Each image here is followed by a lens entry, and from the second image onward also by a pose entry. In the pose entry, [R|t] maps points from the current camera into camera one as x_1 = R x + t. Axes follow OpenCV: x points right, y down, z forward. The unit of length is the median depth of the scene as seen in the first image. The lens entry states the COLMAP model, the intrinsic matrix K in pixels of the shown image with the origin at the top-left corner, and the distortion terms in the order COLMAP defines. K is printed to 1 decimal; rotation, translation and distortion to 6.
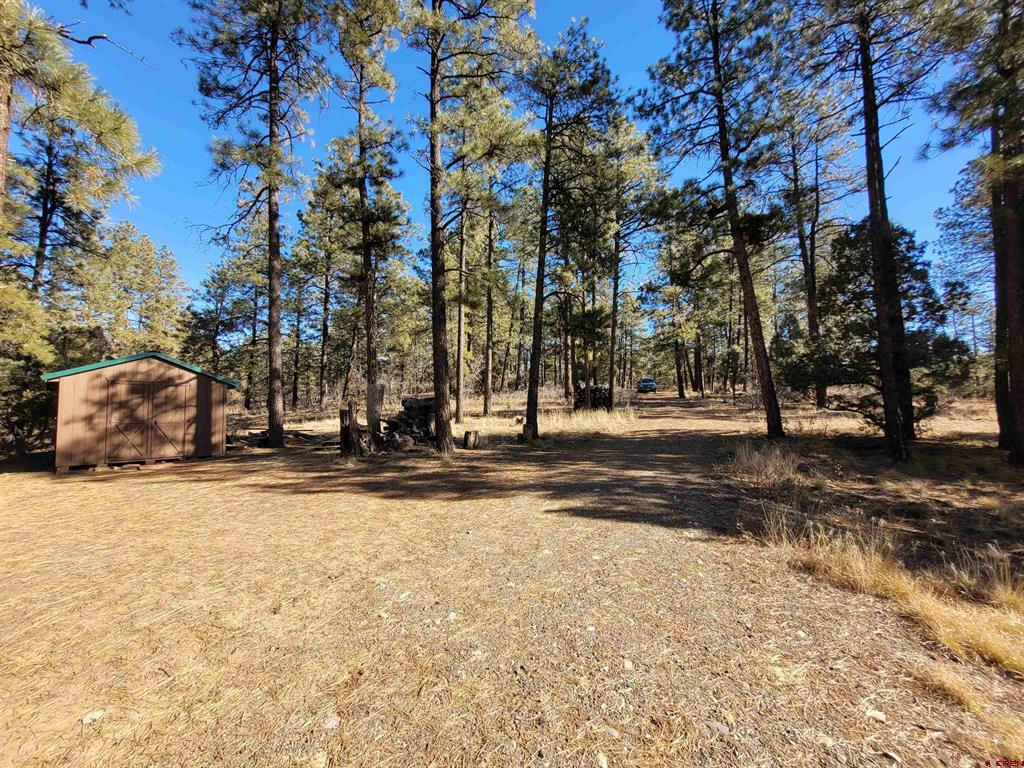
lens RADIAL K [[399.6, 0, 508.2], [0, 399.6, 394.7], [0, 0, 1]] dist [0.004143, -0.000427]
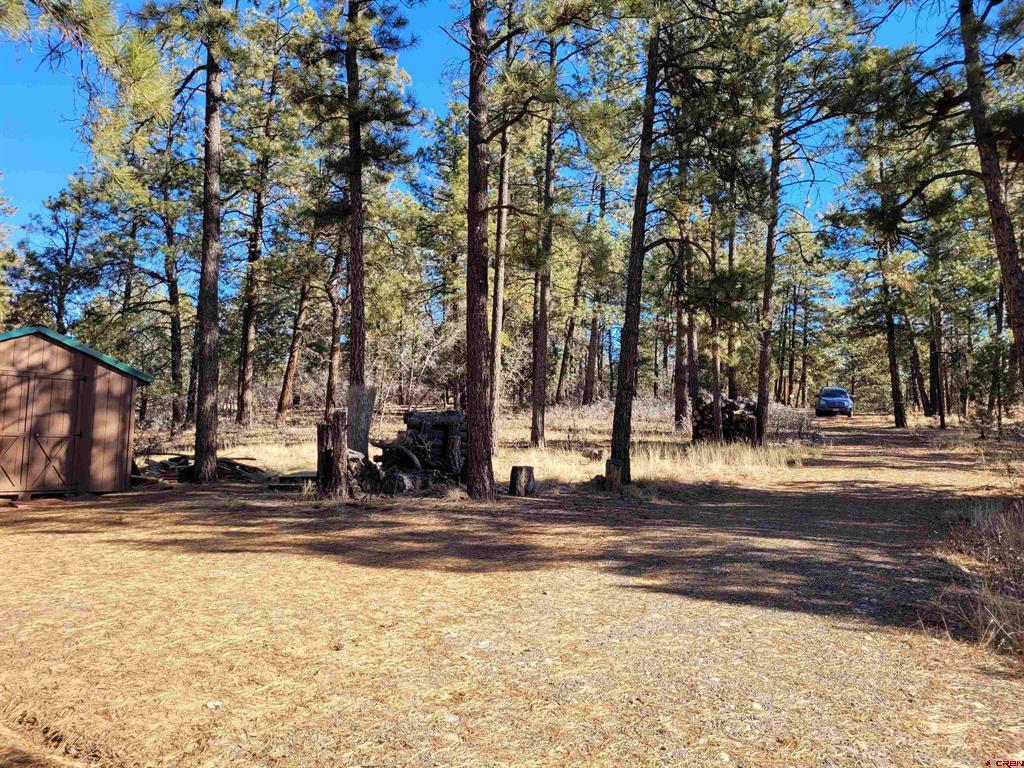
lens RADIAL K [[768.2, 0, 510.9], [0, 768.2, 380.3], [0, 0, 1]] dist [0.044130, -0.033868]
pose [[0.997416, 0.026602, -0.066729, -0.022814], [-0.029387, 0.998722, -0.041109, 0.005439], [0.065550, 0.042964, 0.996924, -0.119021]]
